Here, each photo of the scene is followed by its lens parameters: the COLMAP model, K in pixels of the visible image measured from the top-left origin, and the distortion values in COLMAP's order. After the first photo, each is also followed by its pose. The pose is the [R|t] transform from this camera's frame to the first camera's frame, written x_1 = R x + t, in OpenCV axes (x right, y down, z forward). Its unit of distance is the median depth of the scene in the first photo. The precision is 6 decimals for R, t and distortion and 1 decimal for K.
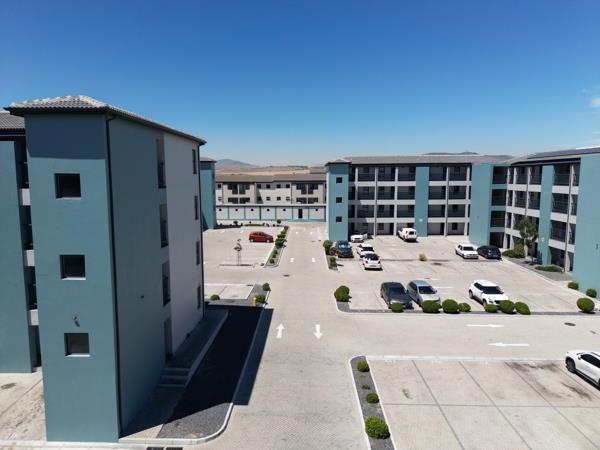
lens RADIAL K [[418.1, 0, 300.0], [0, 418.1, 225.0], [0, 0, 1]] dist [0.082454, -0.090586]
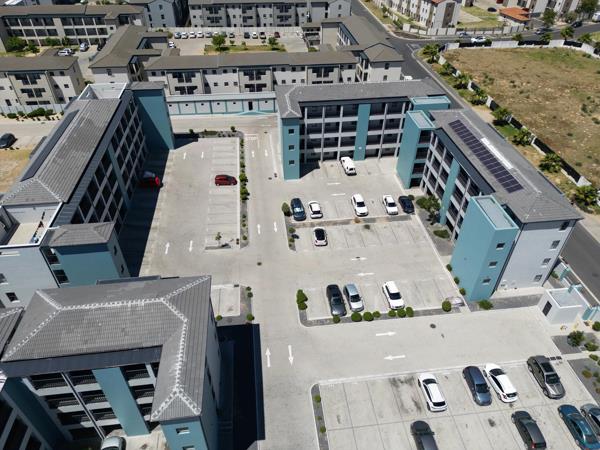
lens RADIAL K [[418.1, 0, 300.0], [0, 418.1, 225.0], [0, 0, 1]] dist [0.082454, -0.090586]
pose [[0.989973, -0.084745, 0.113010, -0.028268], [0.011105, 0.844260, 0.535819, -0.460162], [-0.140817, -0.529192, 0.836736, -0.066120]]
